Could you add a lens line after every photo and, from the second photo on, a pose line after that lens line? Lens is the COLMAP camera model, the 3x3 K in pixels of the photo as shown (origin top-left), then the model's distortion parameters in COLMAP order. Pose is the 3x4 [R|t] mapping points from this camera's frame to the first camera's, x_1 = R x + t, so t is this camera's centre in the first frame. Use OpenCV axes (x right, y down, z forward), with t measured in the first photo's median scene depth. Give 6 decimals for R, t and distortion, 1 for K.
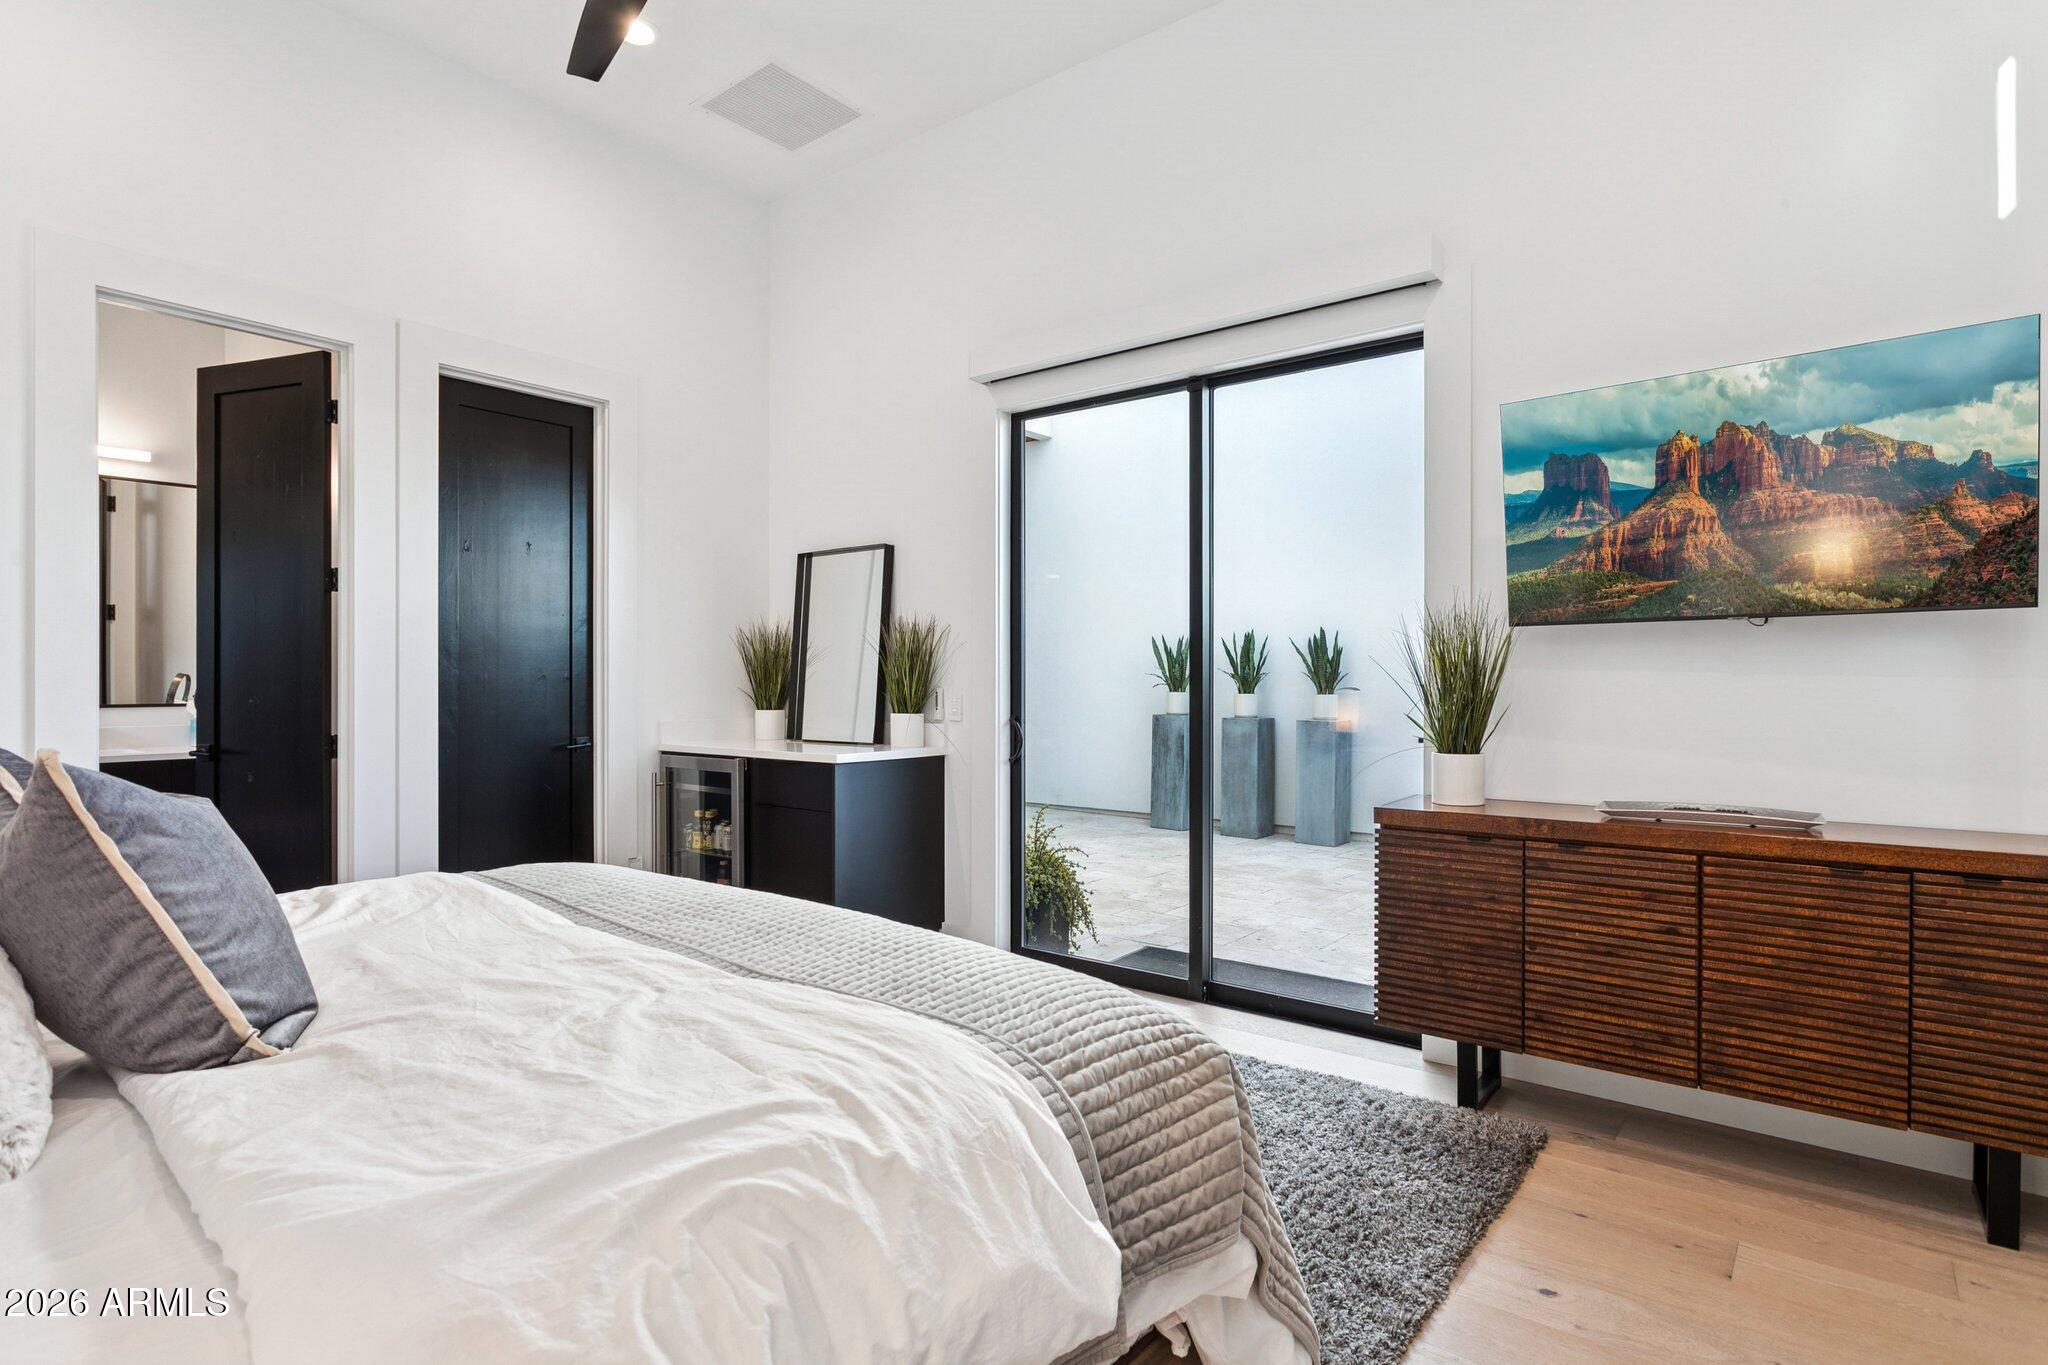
lens RADIAL K [[1030.9, 0, 1031.9], [0, 1030.9, 679.4], [0, 0, 1]] dist [-0.008093, 0.002067]
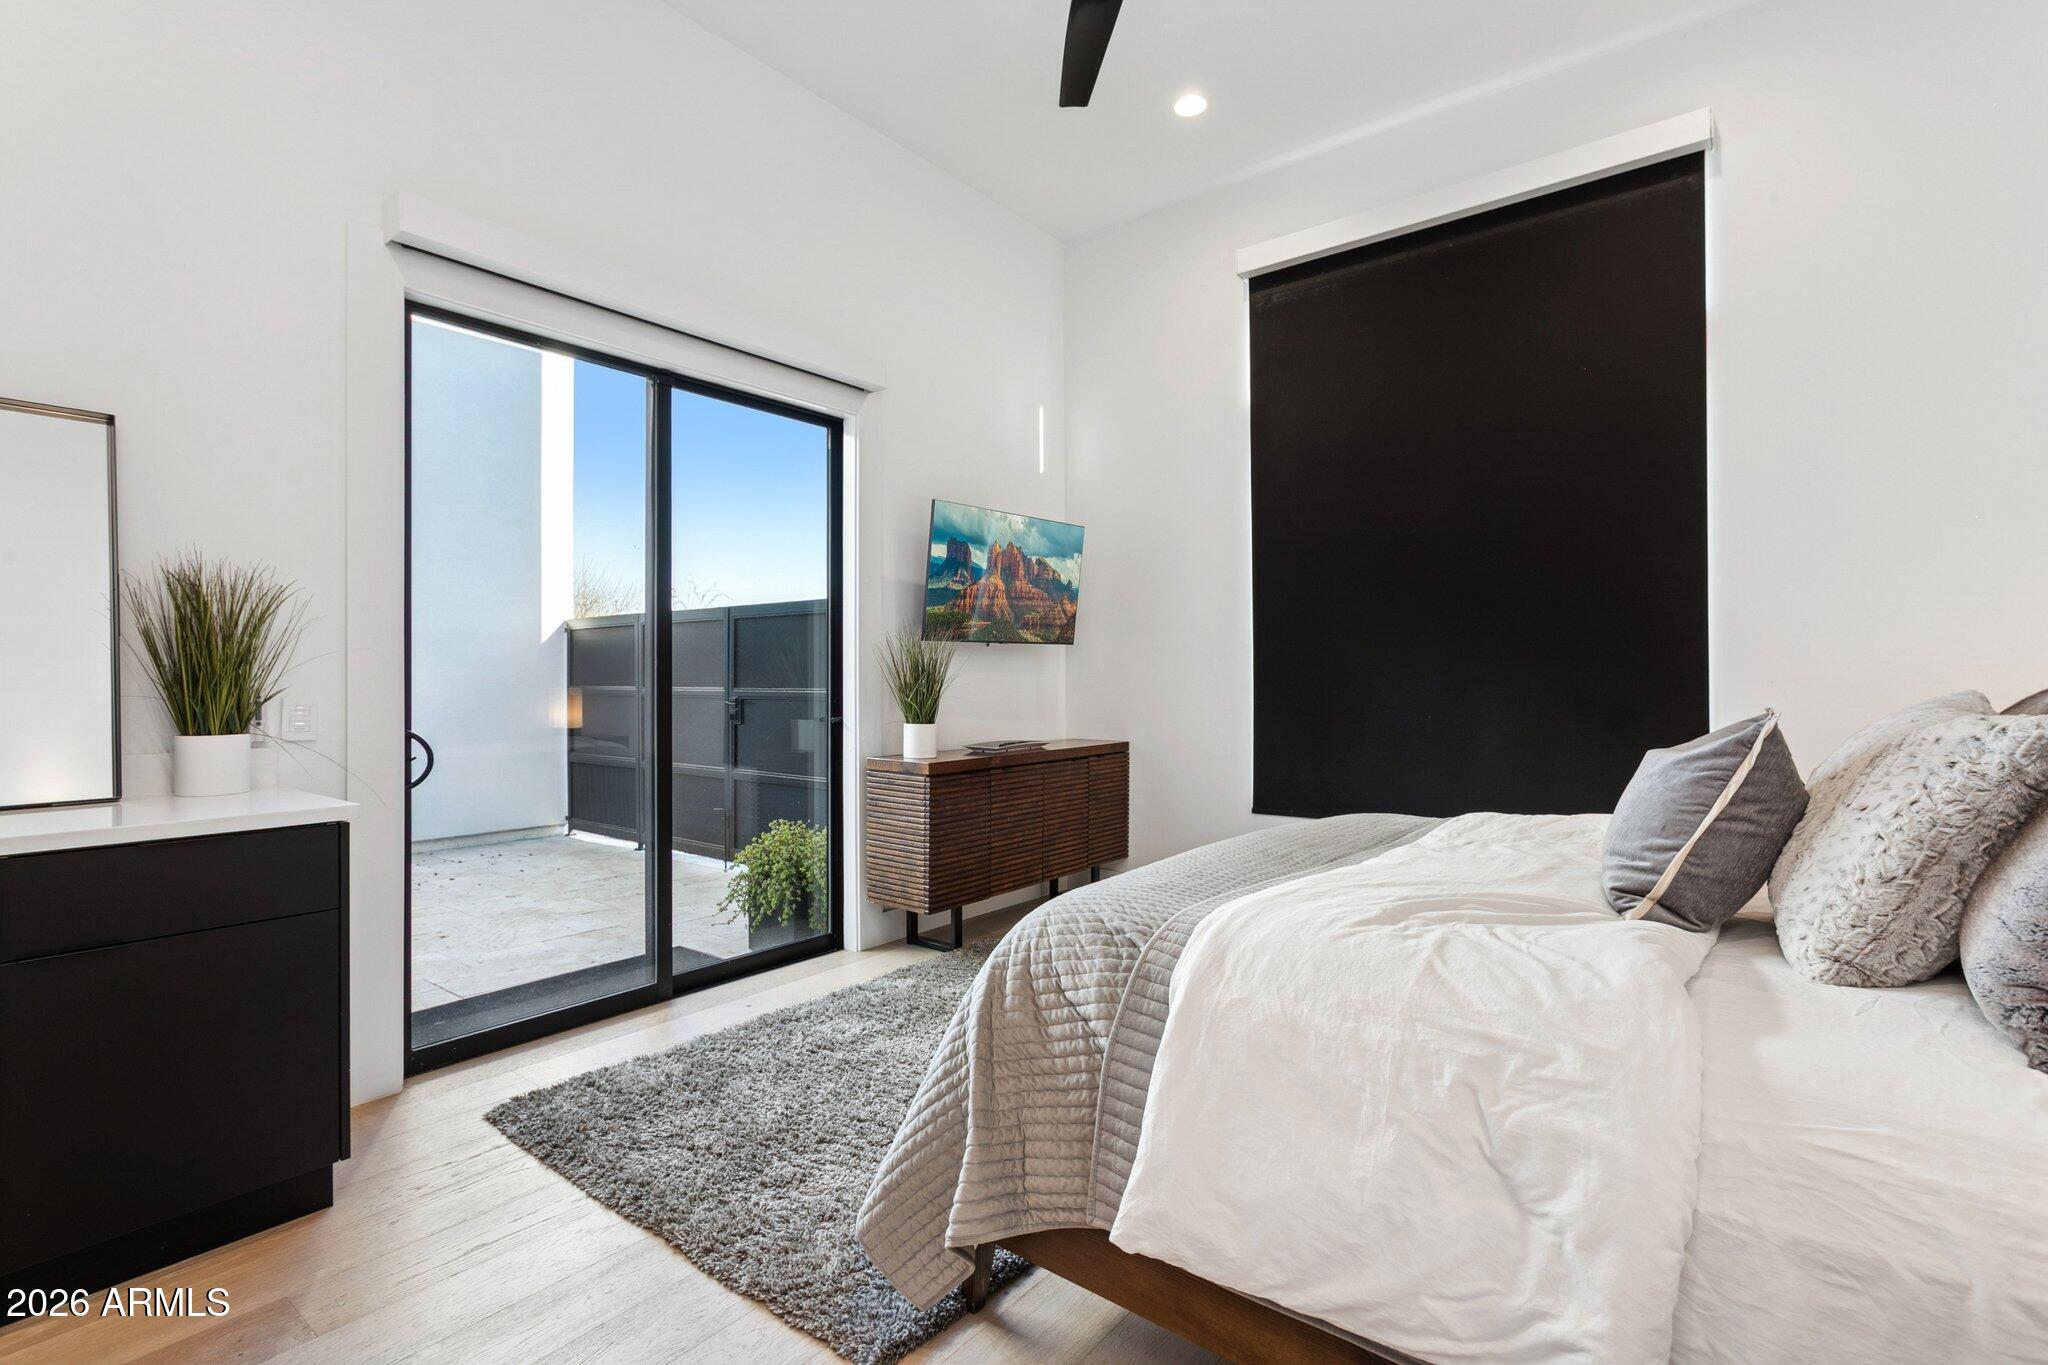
lens RADIAL K [[978.8, 0, 1030.2], [0, 978.8, 676.8], [0, 0, 1]] dist [0.000183, 0.001650]
pose [[-0.007449, 0.004668, 0.999961, -1.030338], [0.005406, 0.999975, -0.004628, 0.010126], [-0.999958, 0.005371, -0.007474, 0.863813]]
